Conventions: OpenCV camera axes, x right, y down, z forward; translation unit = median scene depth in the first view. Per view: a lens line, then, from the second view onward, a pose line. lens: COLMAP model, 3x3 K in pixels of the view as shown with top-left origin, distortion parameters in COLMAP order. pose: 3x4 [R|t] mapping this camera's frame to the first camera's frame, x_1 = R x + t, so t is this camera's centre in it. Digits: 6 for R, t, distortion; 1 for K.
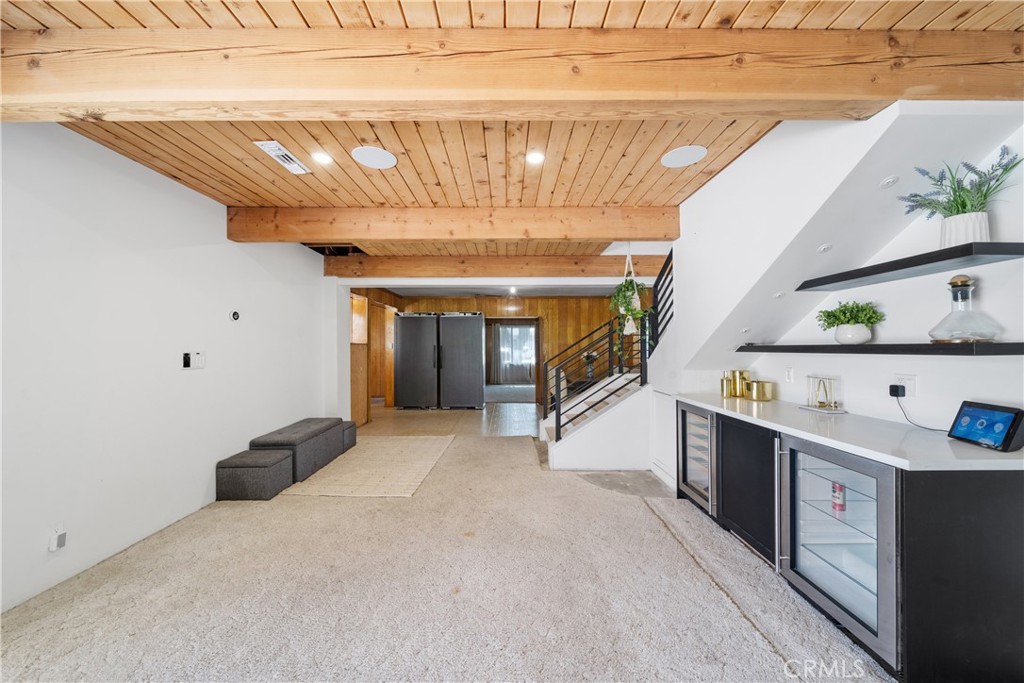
lens RADIAL K [[357.4, 0, 507.3], [0, 357.4, 345.4], [0, 0, 1]] dist [-0.001540, -0.000362]
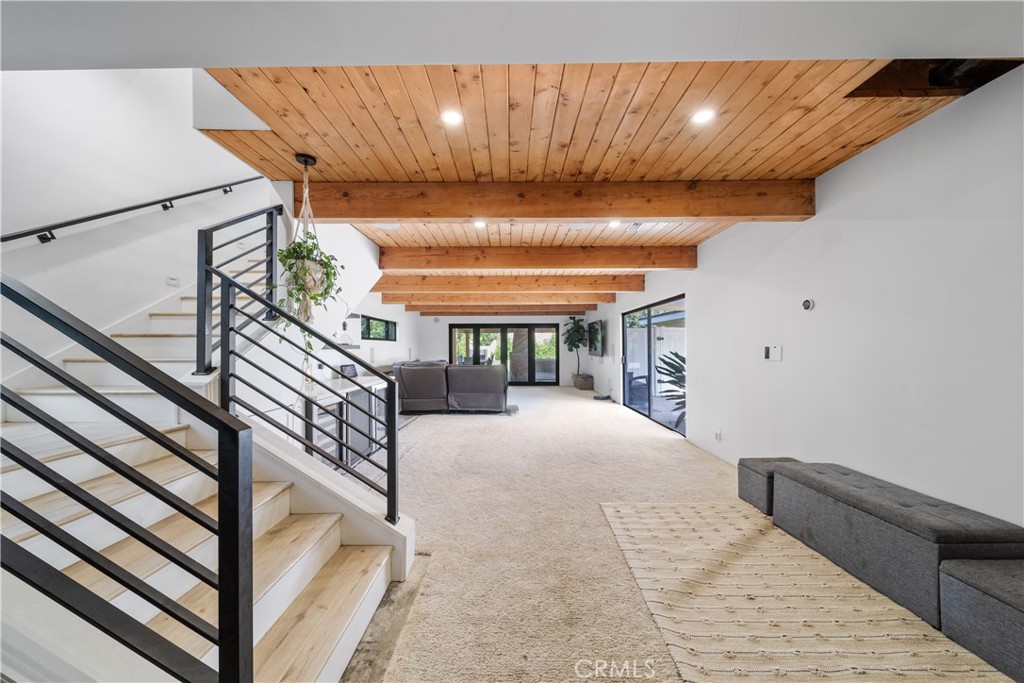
lens RADIAL K [[370.2, 0, 508.4], [0, 370.2, 345.4], [0, 0, 1]] dist [-0.000030, -0.000142]
pose [[-0.999920, 0.008568, 0.009326, -0.045265], [0.008451, 0.999886, -0.012499, 0.022128], [-0.009432, -0.012419, -0.999878, 1.951576]]
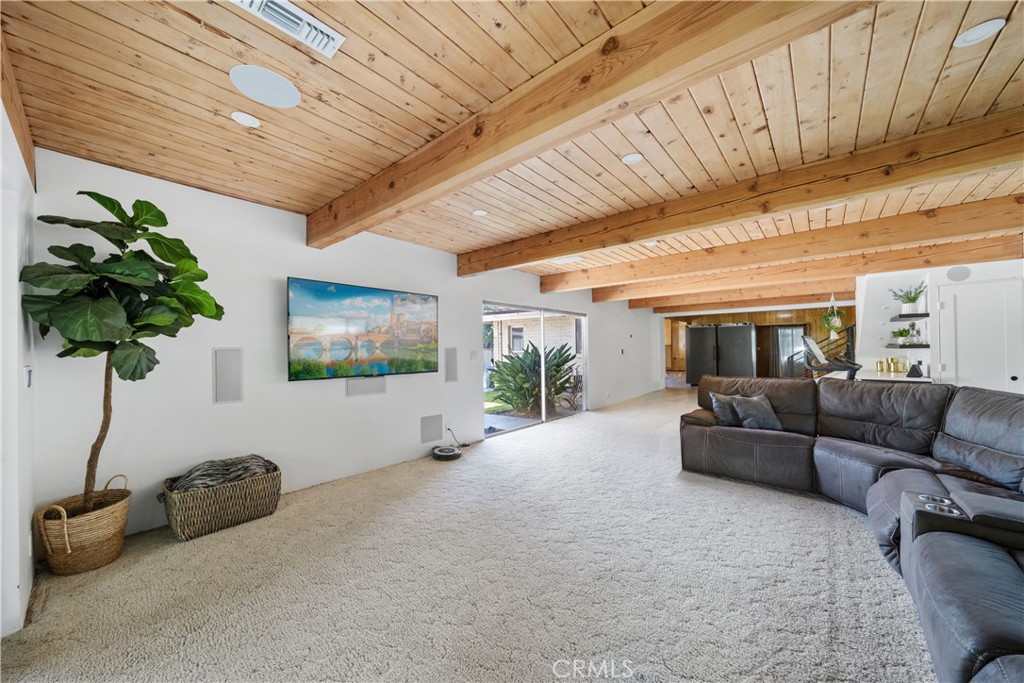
lens RADIAL K [[357.4, 0, 507.3], [0, 357.4, 345.4], [0, 0, 1]] dist [-0.001540, -0.000362]
pose [[0.748114, -0.018660, -0.663308, 0.374168], [0.019691, 0.999789, -0.005917, -0.027314], [0.663278, -0.008634, 0.748324, -1.856142]]
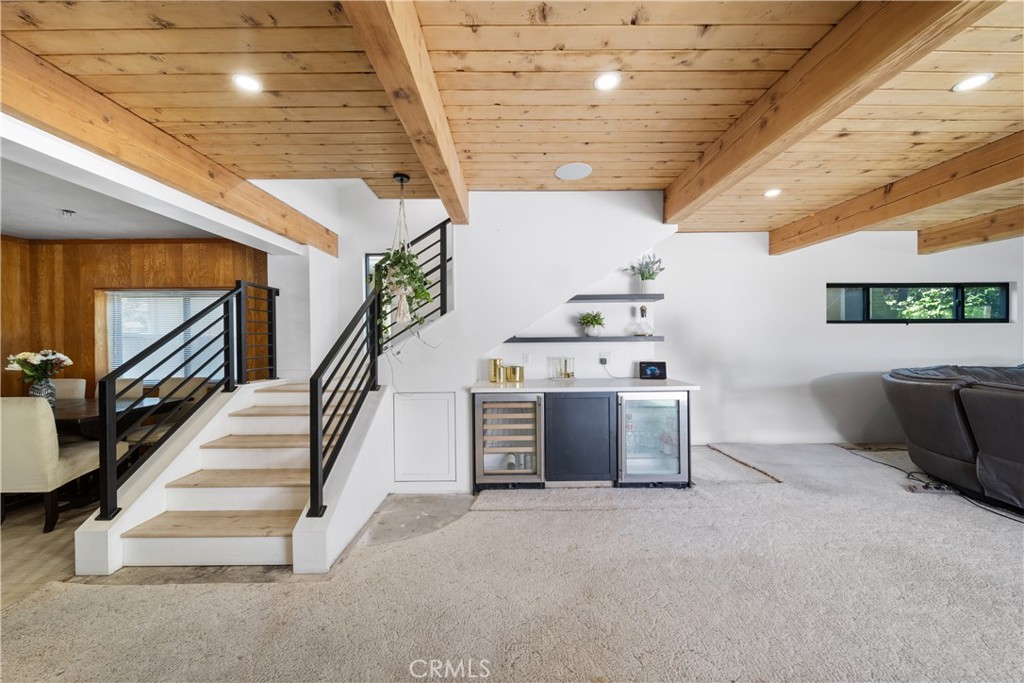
lens RADIAL K [[370.1, 0, 509.9], [0, 370.1, 346.0], [0, 0, 1]] dist [-0.005067, -0.000208]
pose [[-0.000081, -0.019718, 0.999806, -0.515811], [0.001850, 0.999804, 0.019718, 0.003247], [-0.999998, 0.001851, -0.000044, 0.896691]]
